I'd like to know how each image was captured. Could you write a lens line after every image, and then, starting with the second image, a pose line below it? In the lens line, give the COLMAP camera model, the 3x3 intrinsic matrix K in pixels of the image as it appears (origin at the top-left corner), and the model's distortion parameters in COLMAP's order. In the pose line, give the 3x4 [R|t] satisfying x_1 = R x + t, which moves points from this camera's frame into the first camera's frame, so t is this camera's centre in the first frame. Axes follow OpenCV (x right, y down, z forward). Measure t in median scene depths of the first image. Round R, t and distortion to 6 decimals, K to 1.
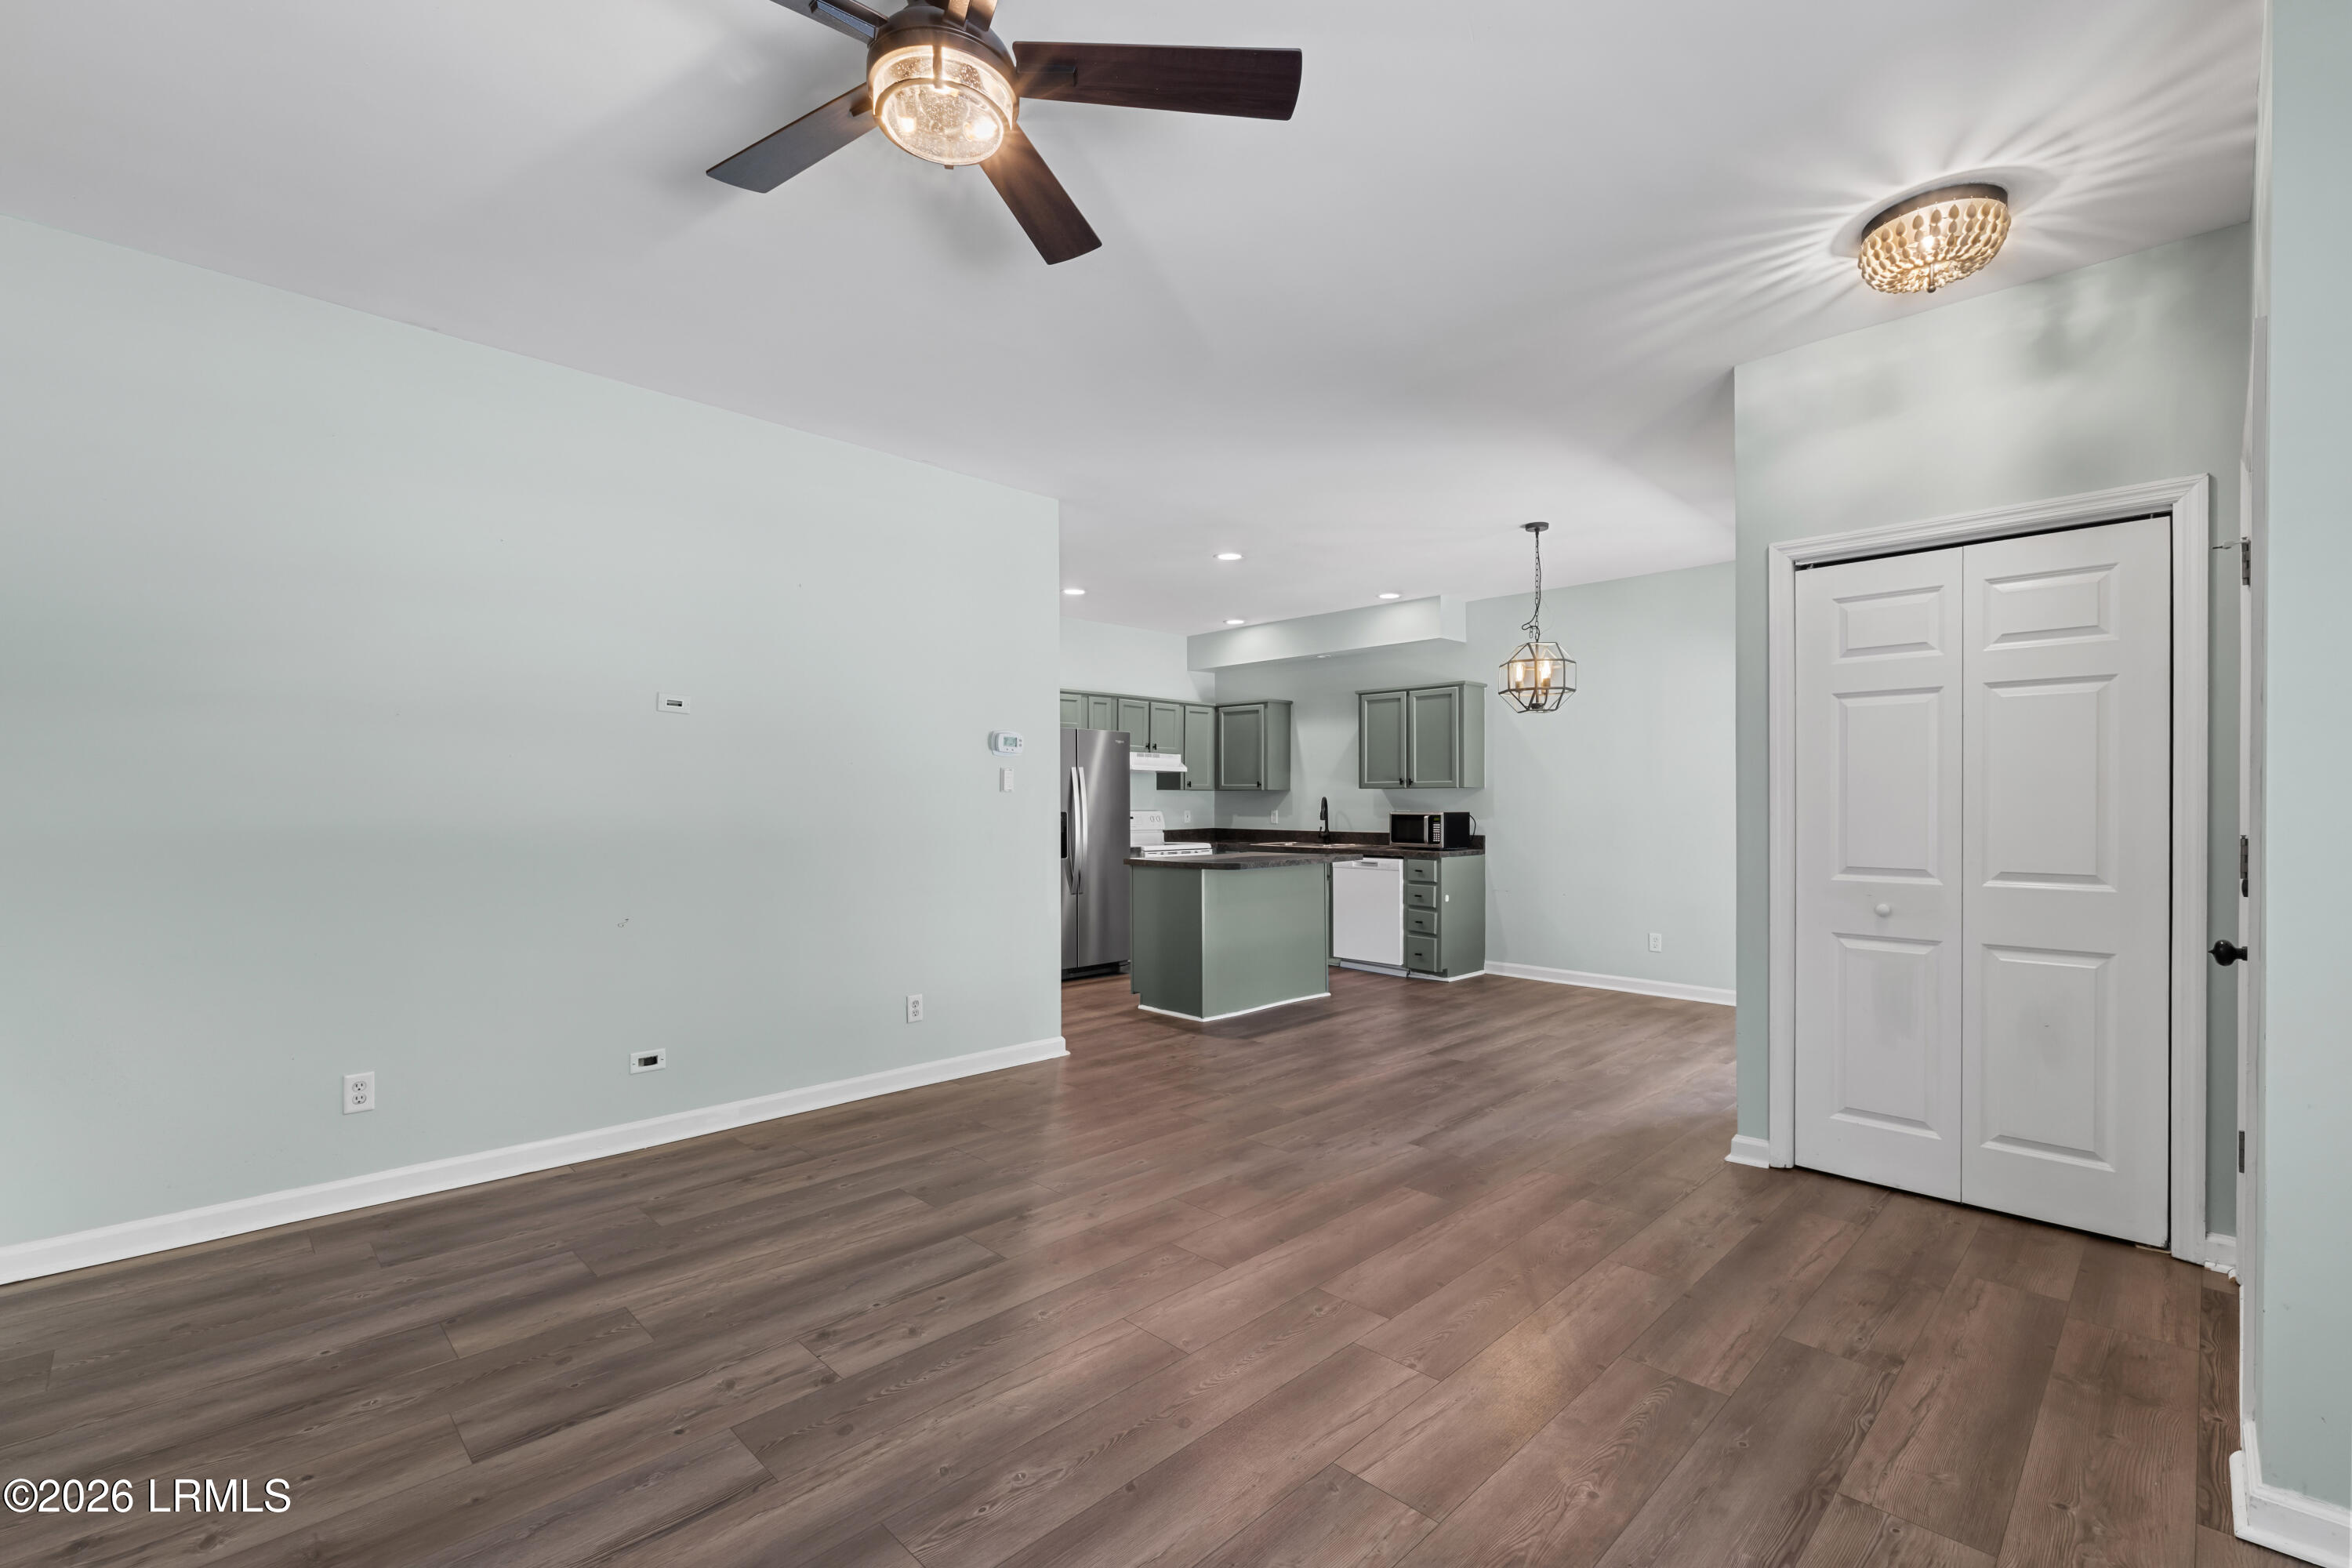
lens RADIAL K [[1020.0, 0, 1179.3], [0, 1020.0, 807.3], [0, 0, 1]] dist [-0.000212, 0.000335]
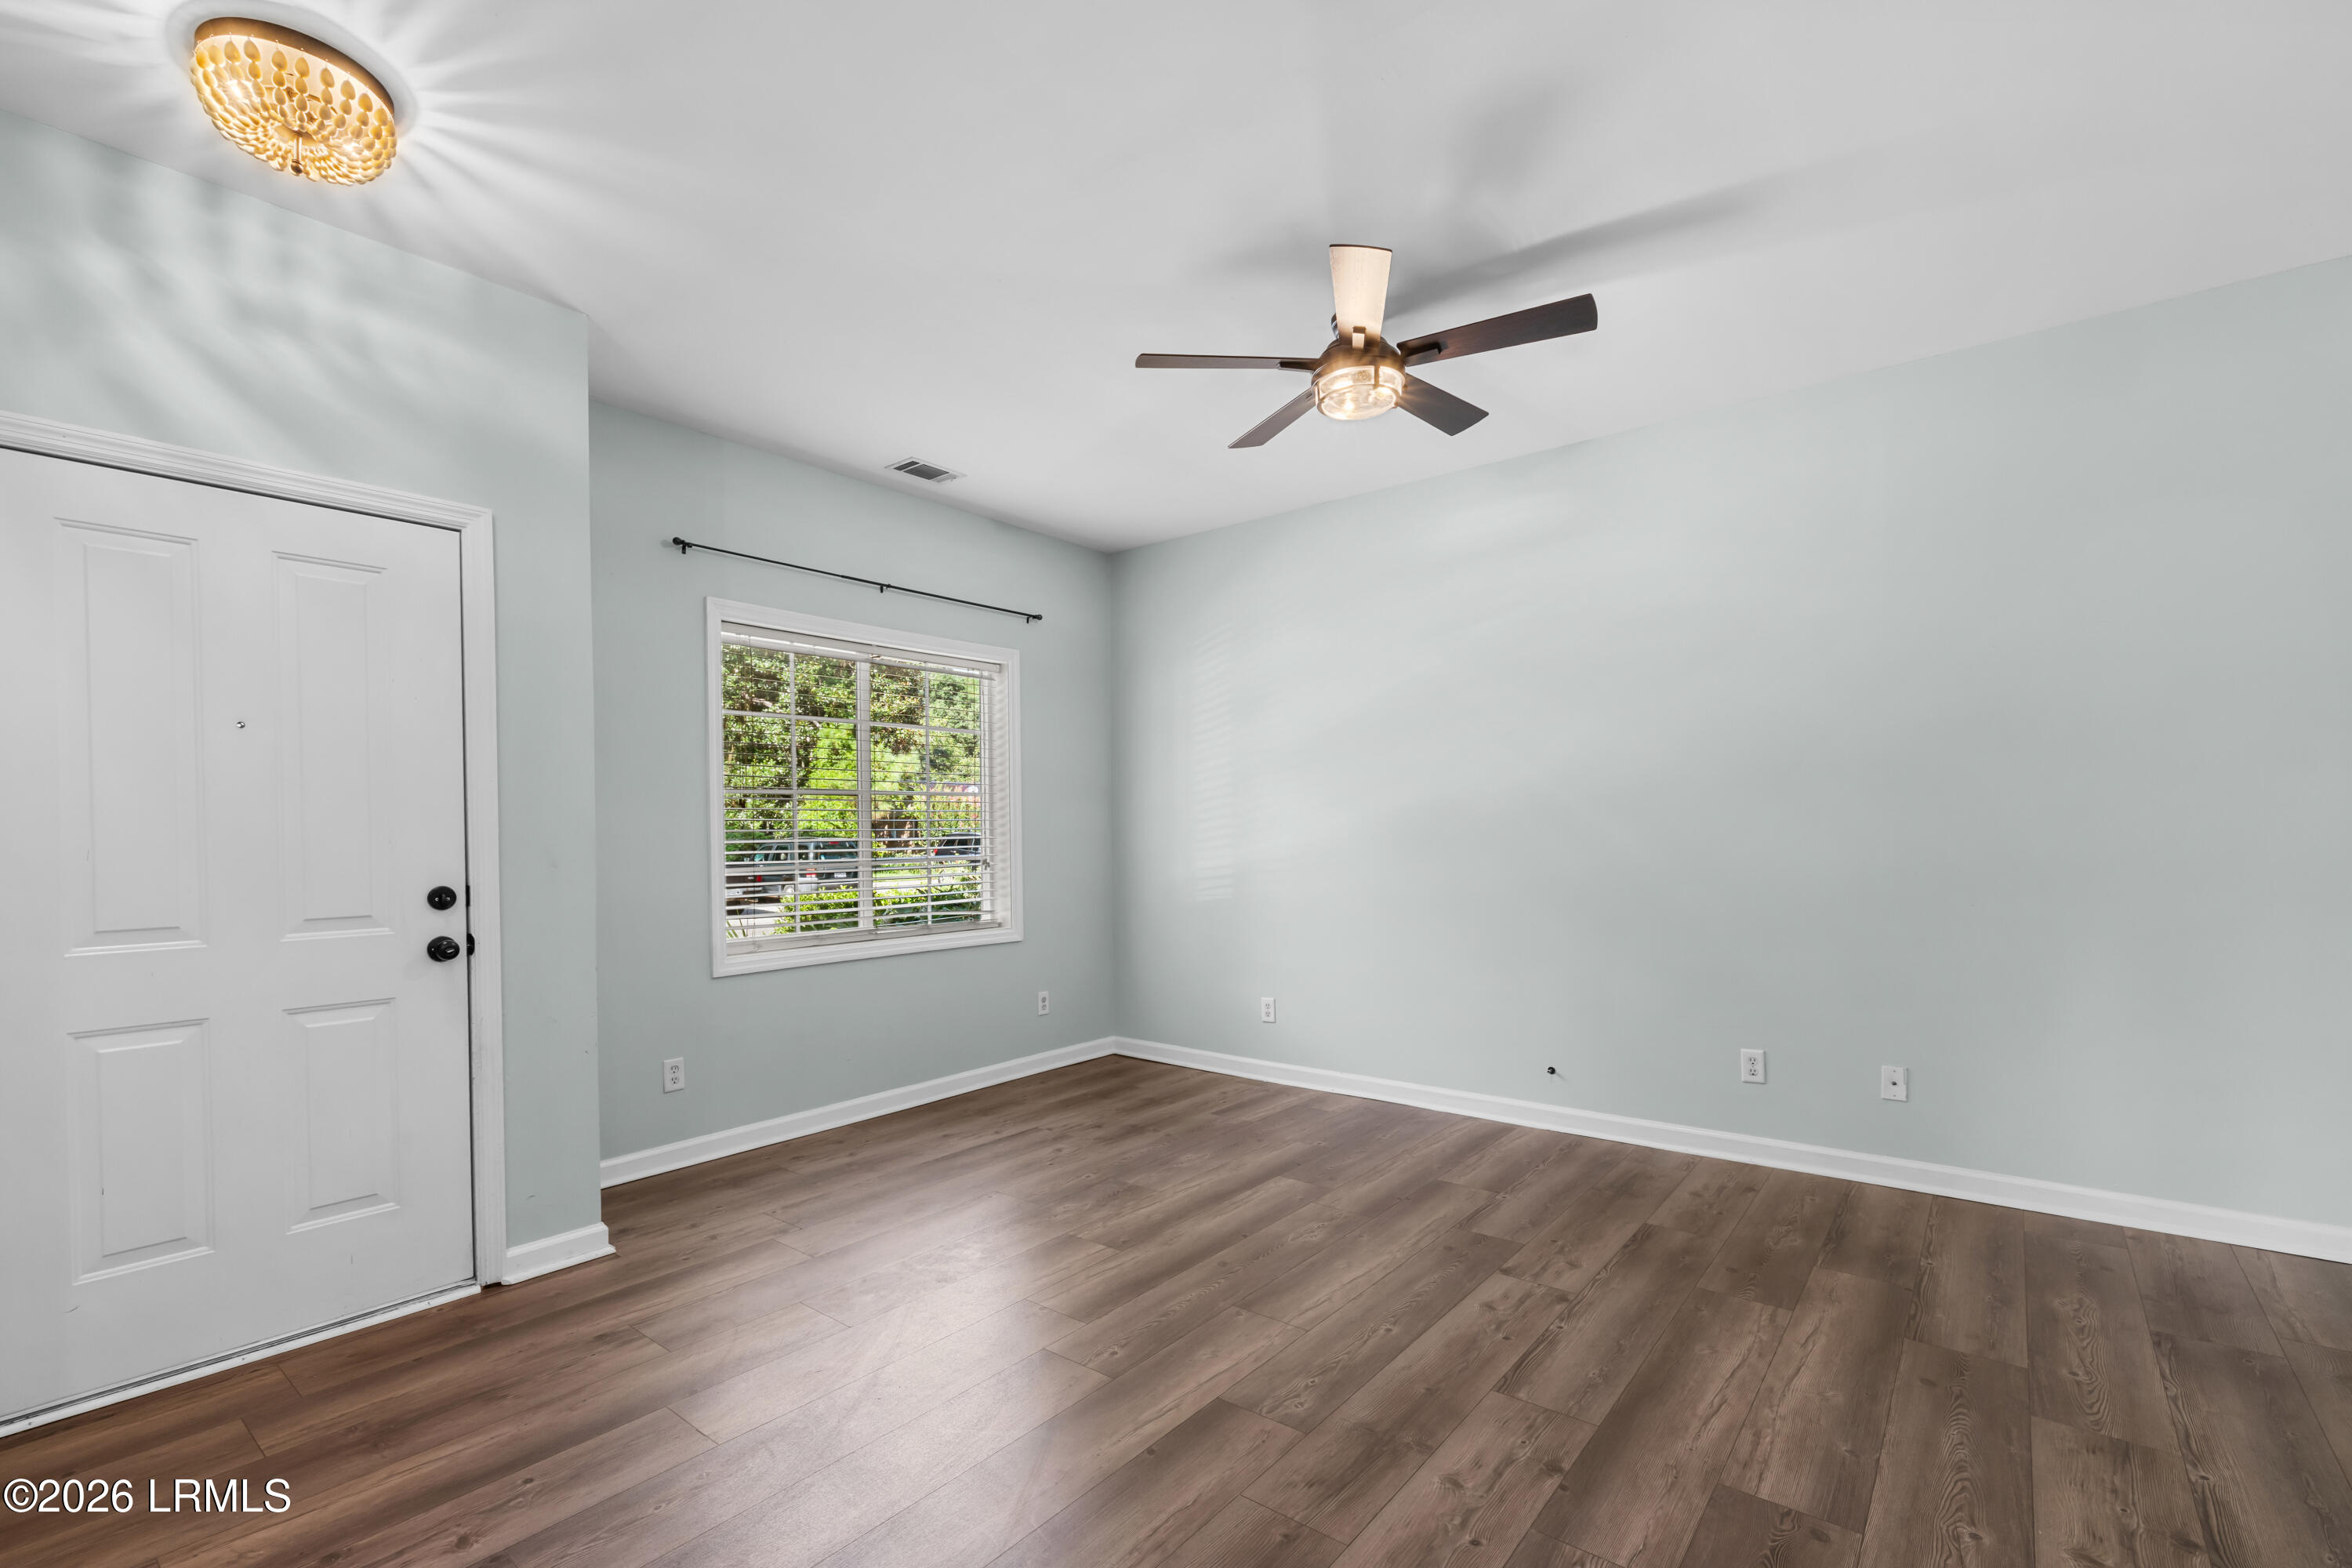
lens RADIAL K [[1039.4, 0, 1174.2], [0, 1039.4, 845.9], [0, 0, 1]] dist [0.000368, 0.000348]
pose [[-0.993635, 0.015355, -0.111599, 0.063548], [0.013568, 0.999768, 0.016751, -0.000633], [0.111831, 0.015130, -0.993612, 0.686453]]
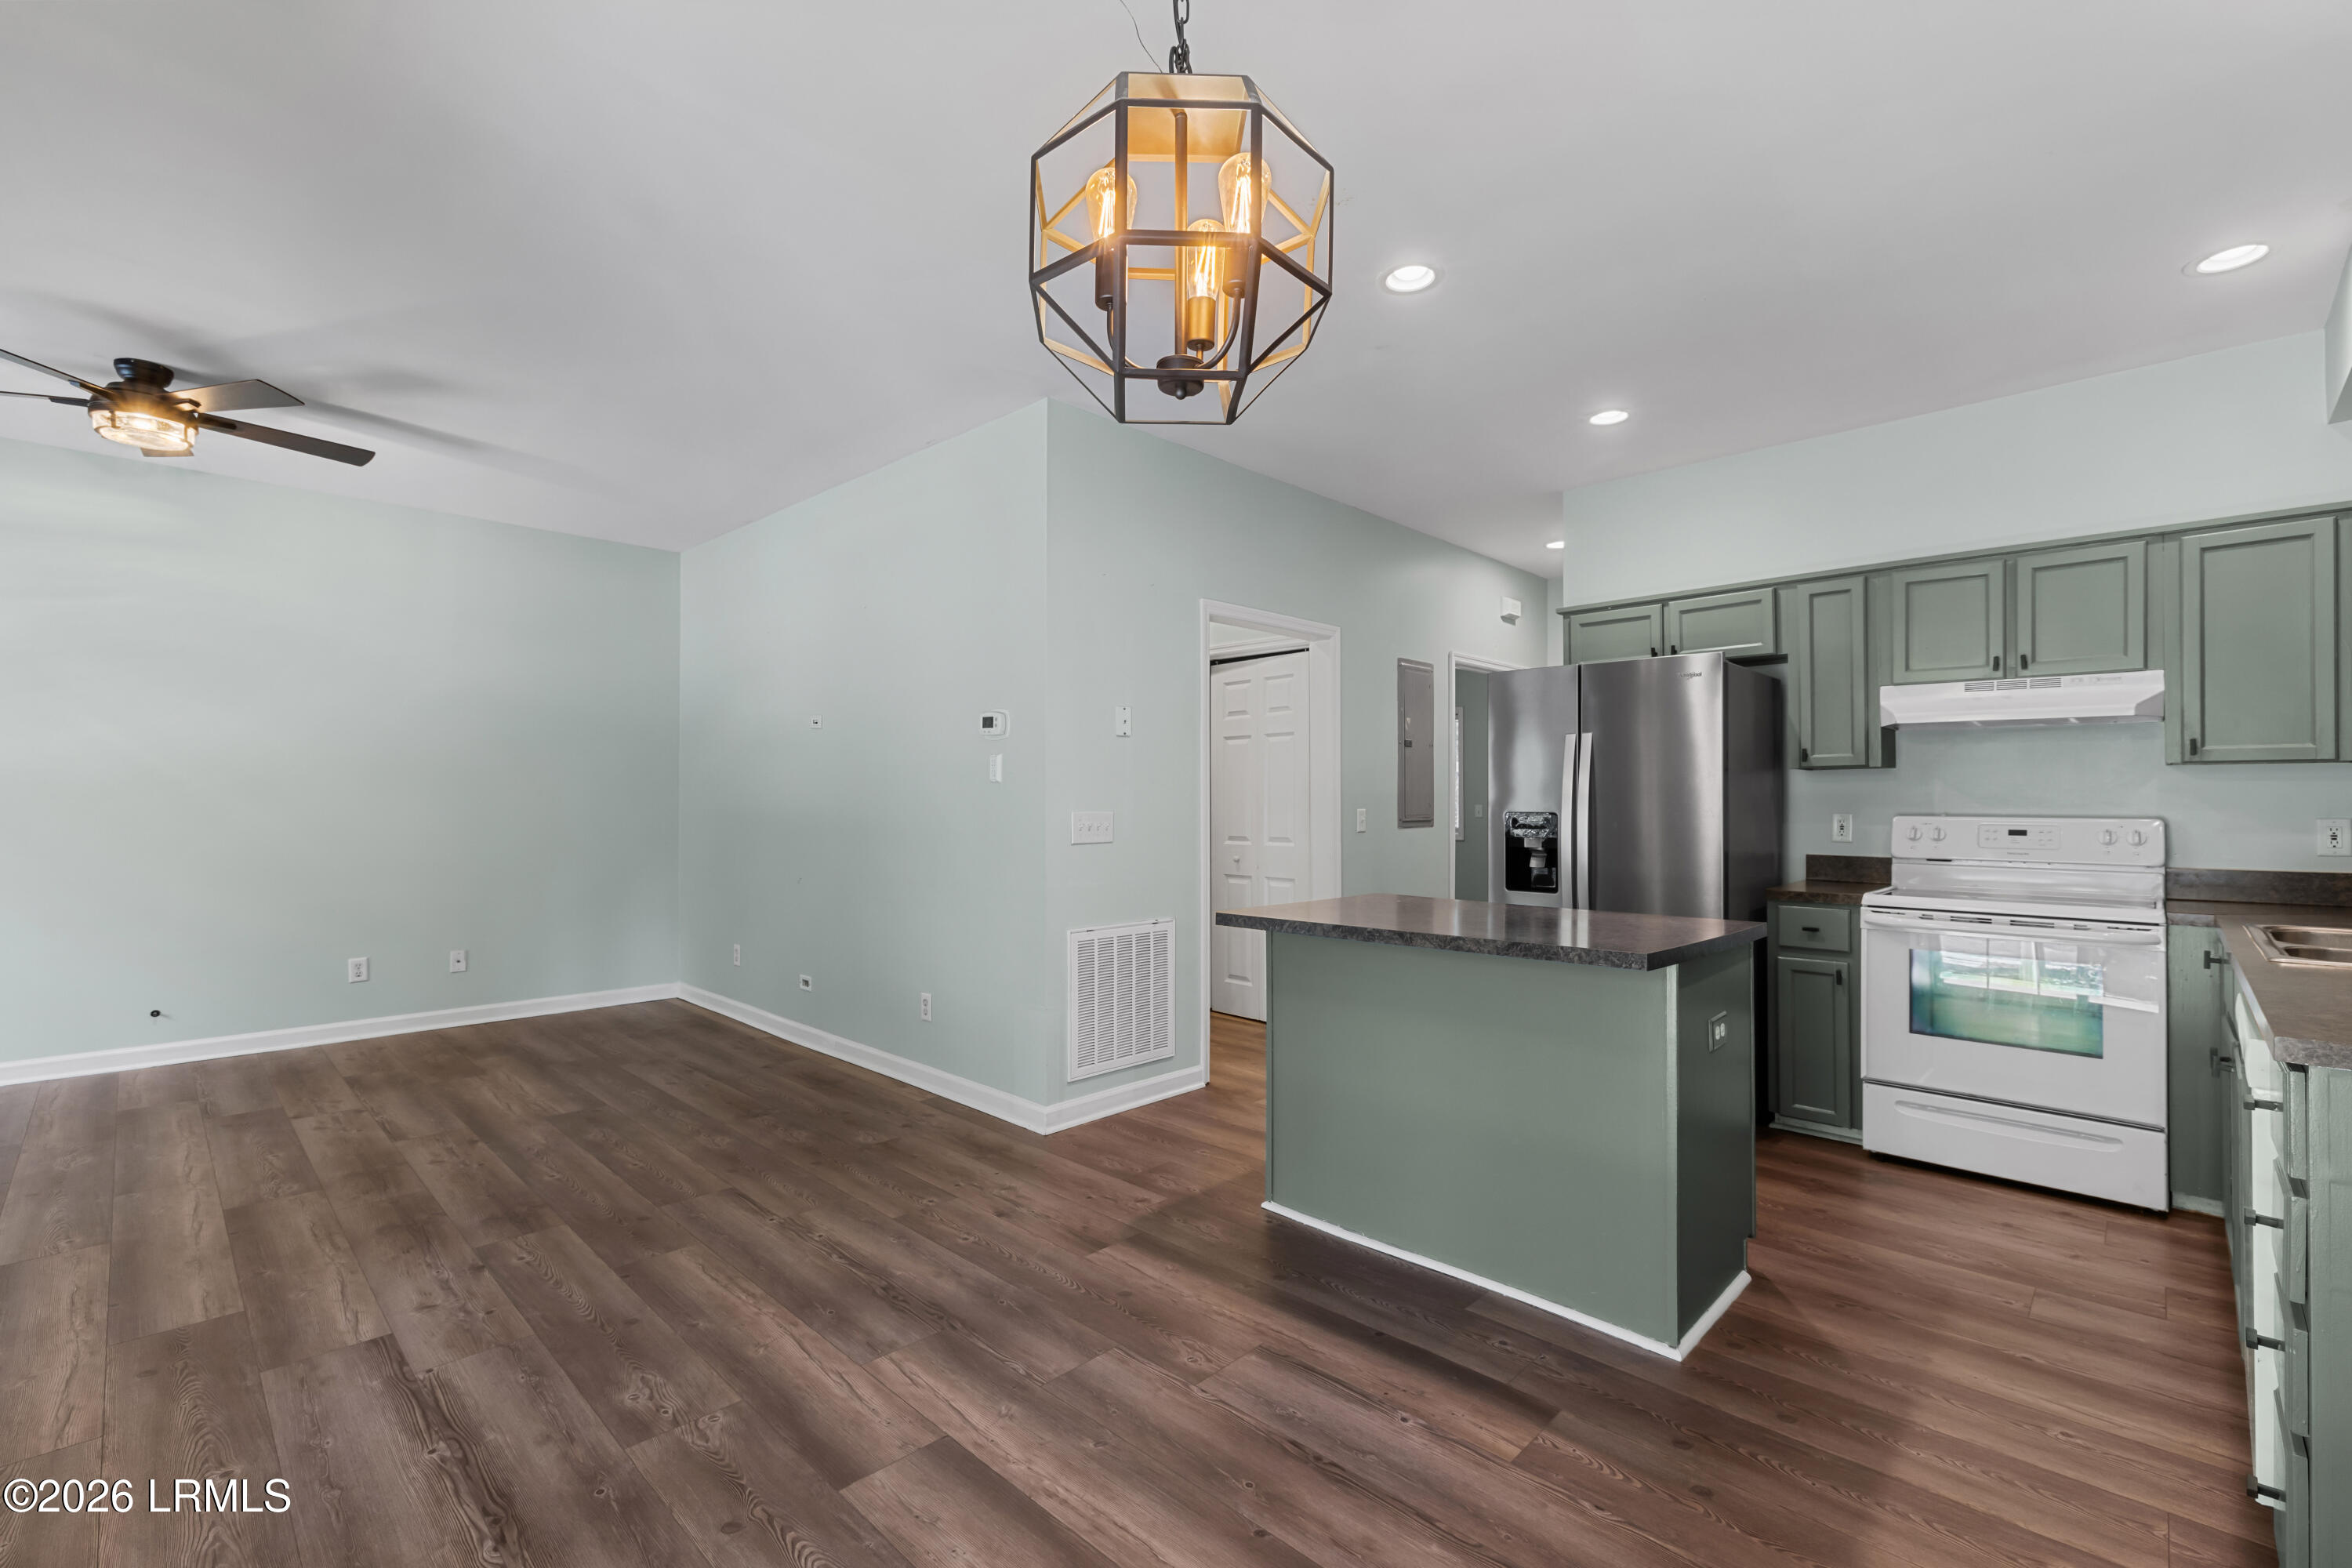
lens RADIAL K [[1010.4, 0, 1176.0], [0, 1010.4, 790.6], [0, 0, 1]] dist [0.000105, 0.000266]
pose [[0.021172, -0.009745, -0.999728, 0.446286], [-0.007082, 0.999926, -0.009897, -0.000922], [0.999751, 0.007289, 0.021101, 0.762910]]
